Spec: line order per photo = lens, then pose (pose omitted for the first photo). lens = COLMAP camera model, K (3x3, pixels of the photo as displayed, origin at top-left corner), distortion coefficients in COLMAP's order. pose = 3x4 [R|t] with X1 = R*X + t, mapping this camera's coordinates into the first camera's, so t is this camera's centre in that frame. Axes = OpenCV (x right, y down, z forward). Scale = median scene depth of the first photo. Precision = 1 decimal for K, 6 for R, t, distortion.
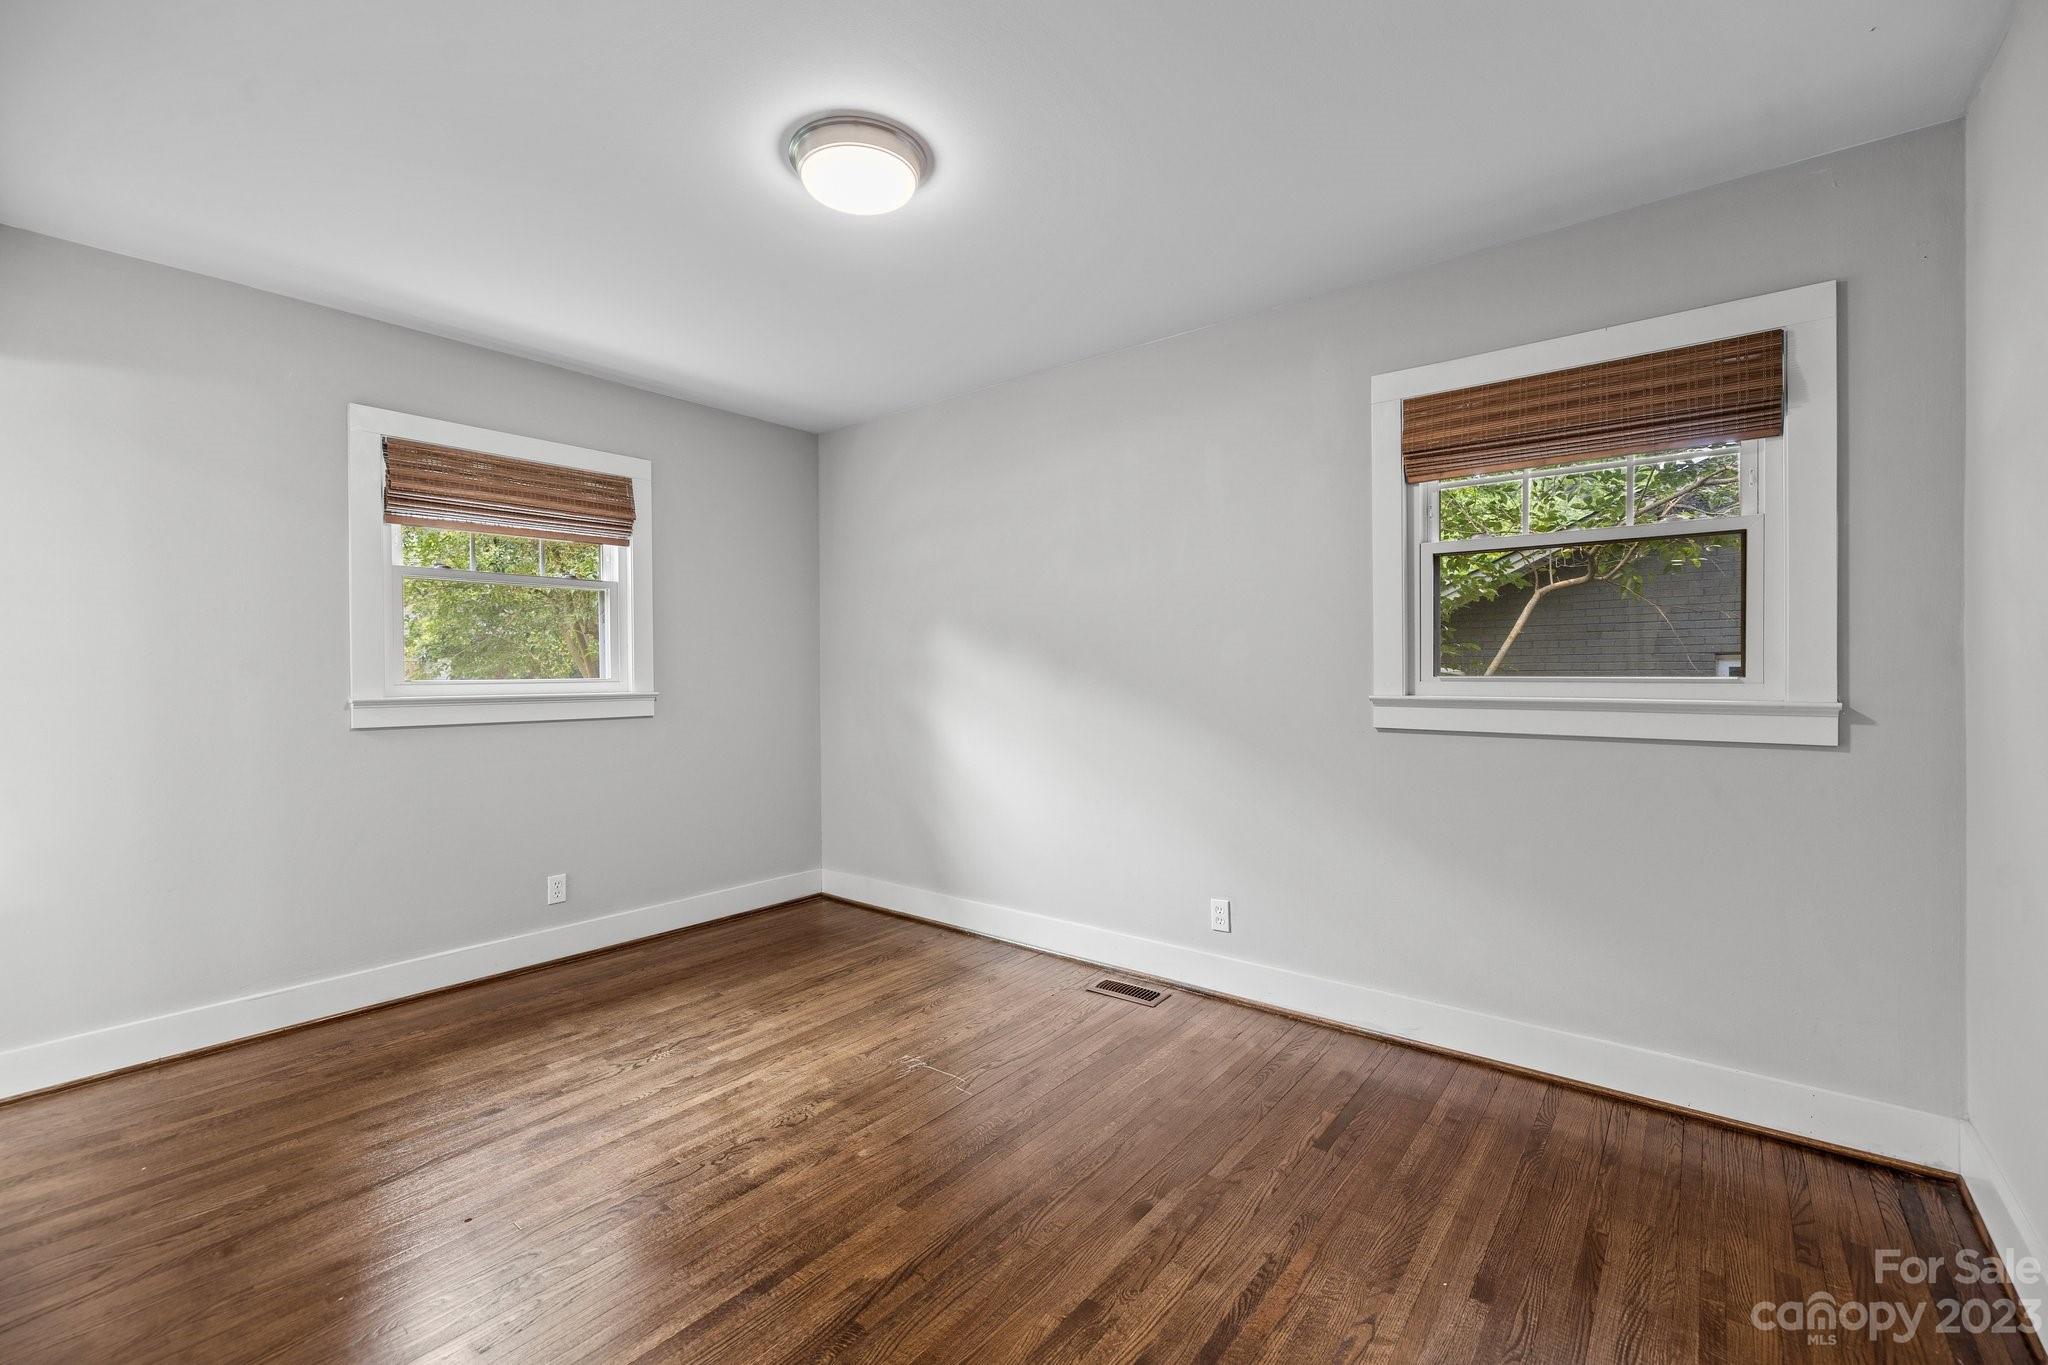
lens RADIAL K [[850.0, 0, 1018.3], [0, 850.0, 649.9], [0, 0, 1]] dist [-0.000390, -0.000010]
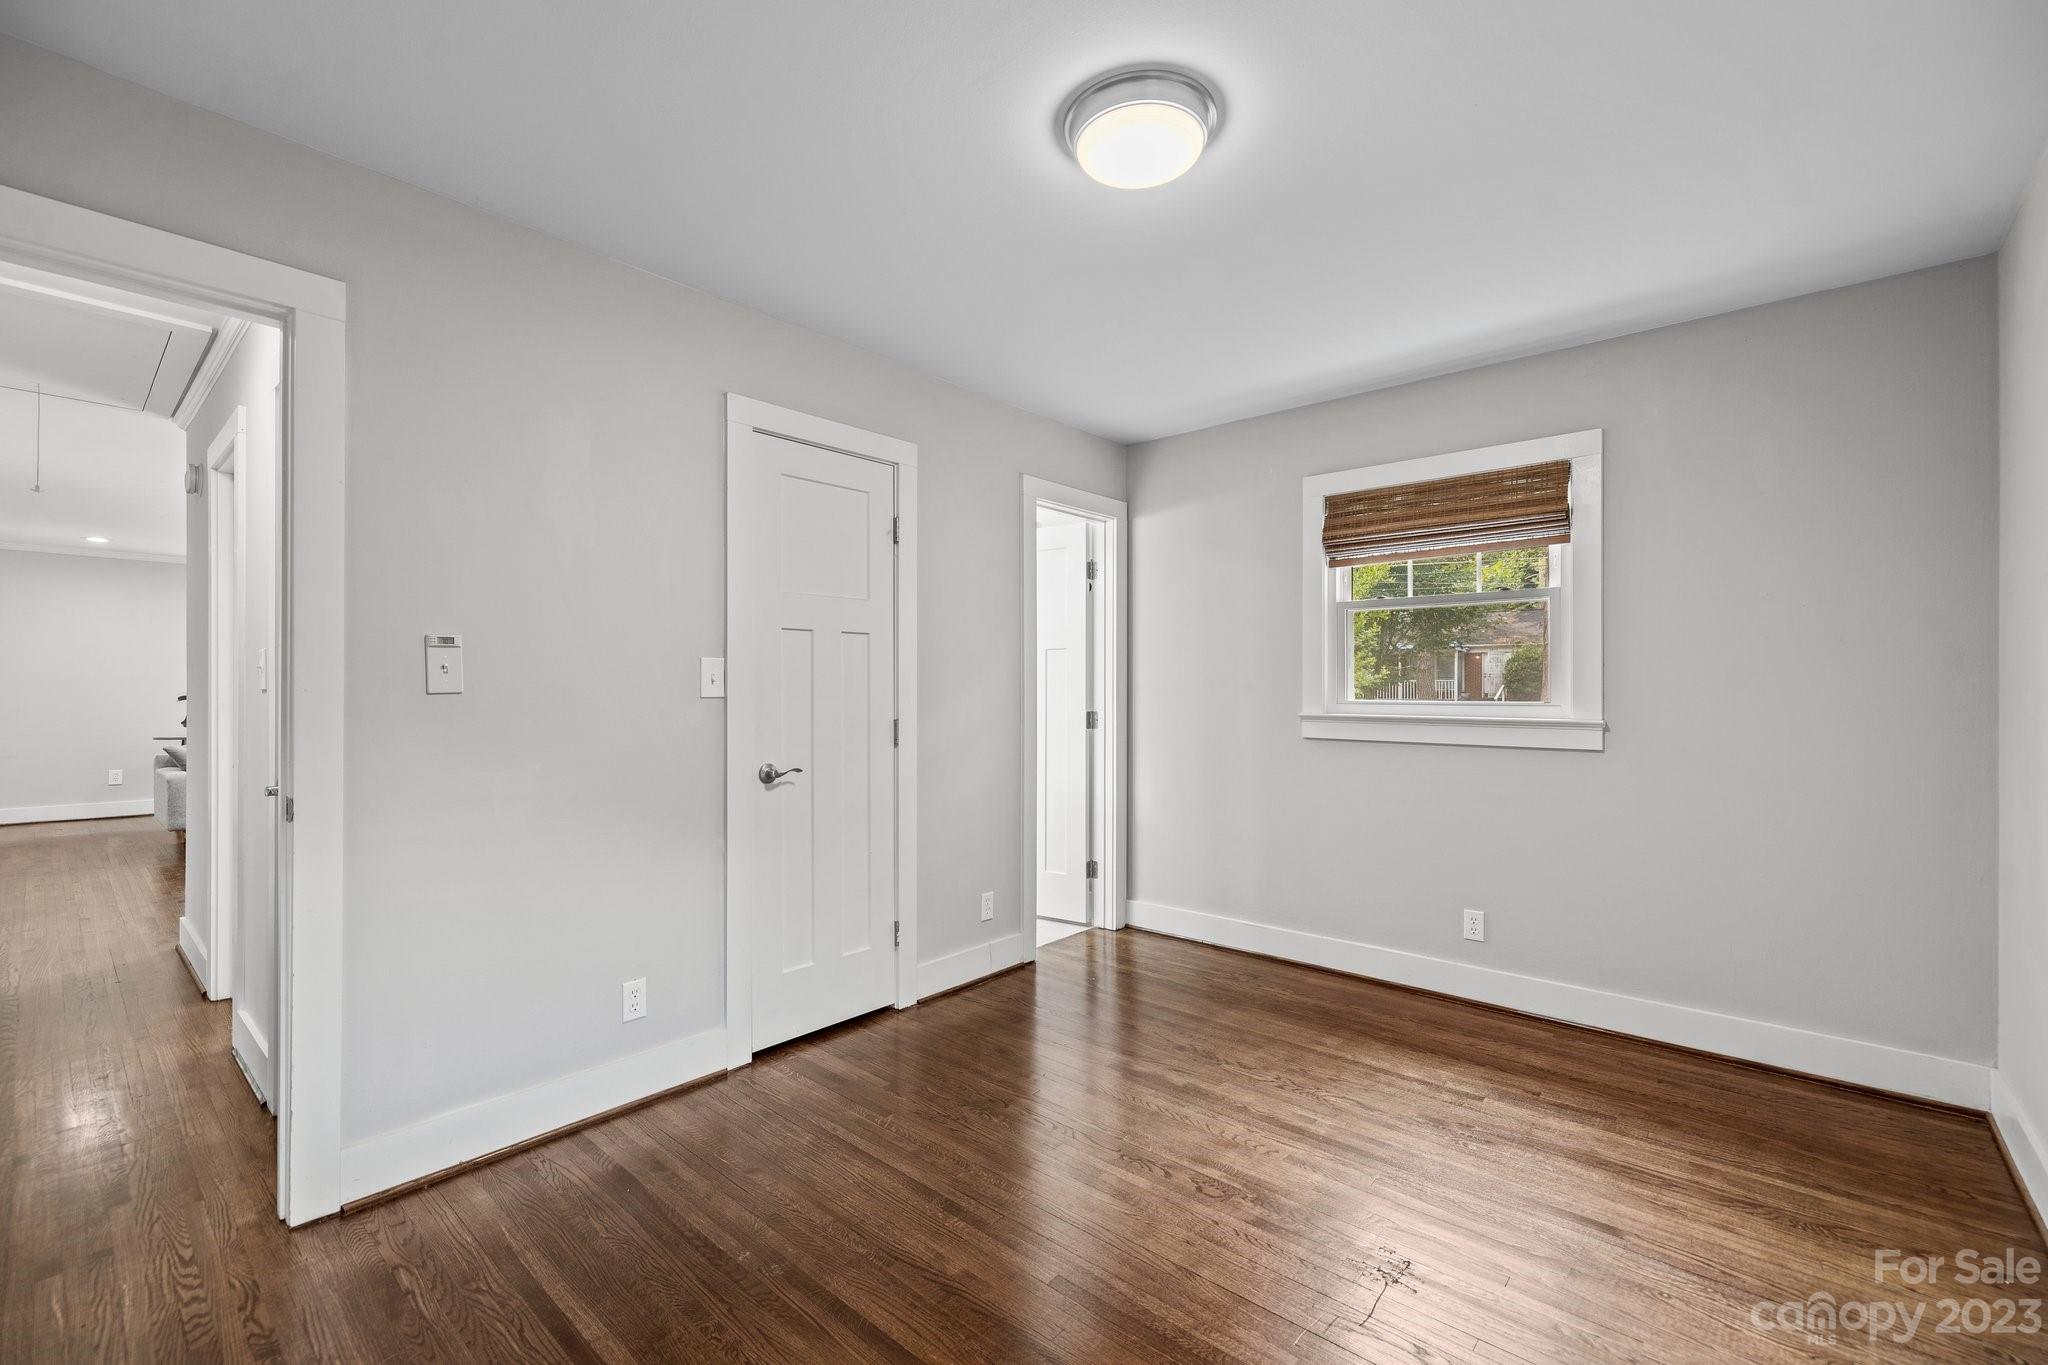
lens RADIAL K [[866.4, 0, 1025.3], [0, 866.4, 670.4], [0, 0, 1]] dist [-0.002180, -0.000357]
pose [[-0.038015, -0.018987, -0.999097, 0.447956], [0.019163, 0.999622, -0.019726, 0.010090], [0.999093, -0.019895, -0.037637, 0.563577]]
